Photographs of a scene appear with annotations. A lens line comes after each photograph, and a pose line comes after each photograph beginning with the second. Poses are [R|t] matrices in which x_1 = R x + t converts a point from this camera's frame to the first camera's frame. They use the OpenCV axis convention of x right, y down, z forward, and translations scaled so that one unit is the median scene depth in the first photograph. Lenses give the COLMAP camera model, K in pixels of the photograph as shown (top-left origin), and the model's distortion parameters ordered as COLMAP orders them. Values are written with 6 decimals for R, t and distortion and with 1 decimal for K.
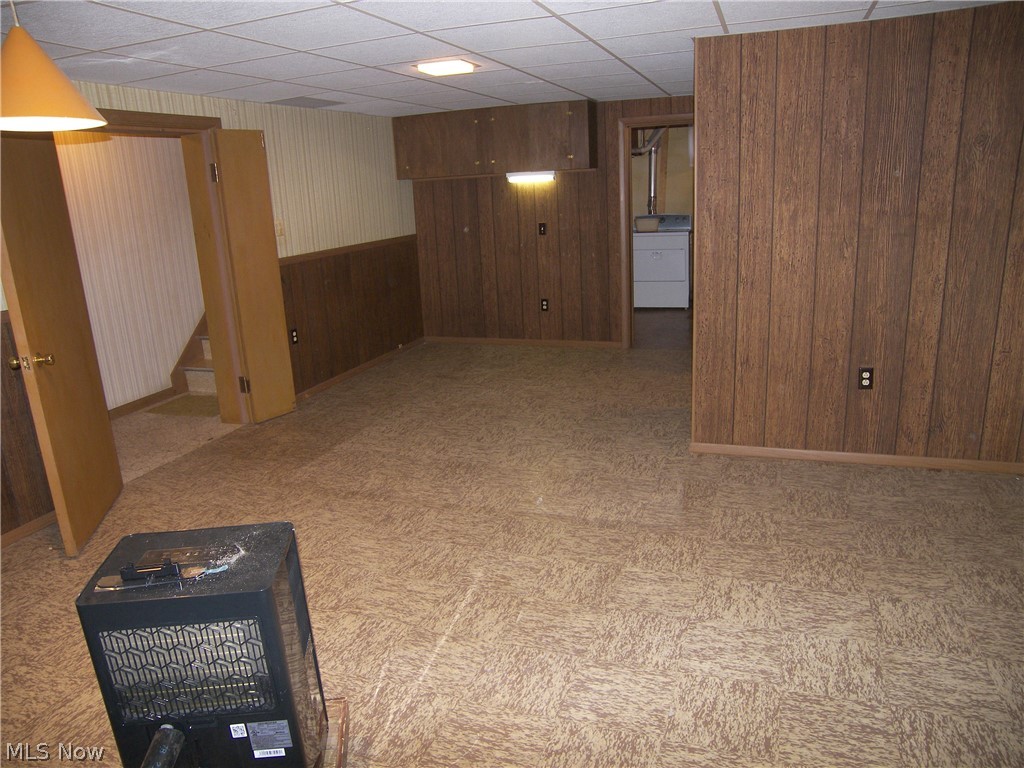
lens RADIAL K [[719.2, 0, 512.0], [0, 719.2, 384.0], [0, 0, 1]] dist [-0.129089, 0.091190]
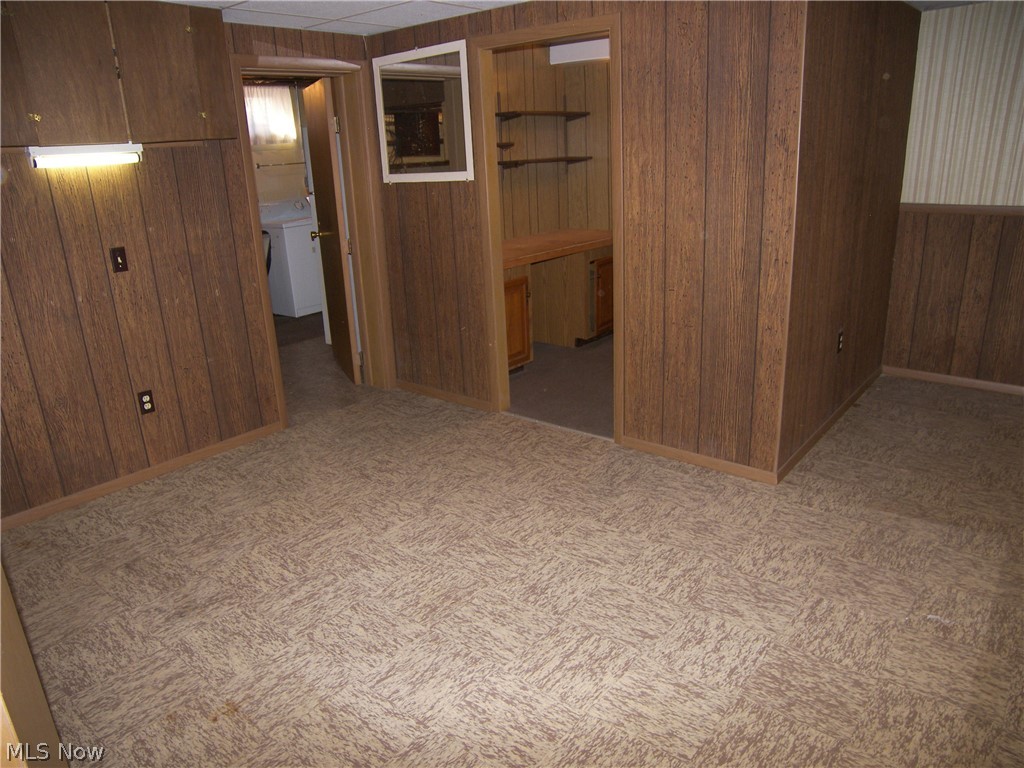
lens RADIAL K [[719.2, 0, 512.0], [0, 719.2, 384.0], [0, 0, 1]] dist [-0.129089, 0.091190]
pose [[0.336695, -0.261576, 0.904552, -0.339762], [0.269509, 0.947222, 0.173597, -0.145399], [-0.902220, 0.185335, 0.389422, 0.577261]]
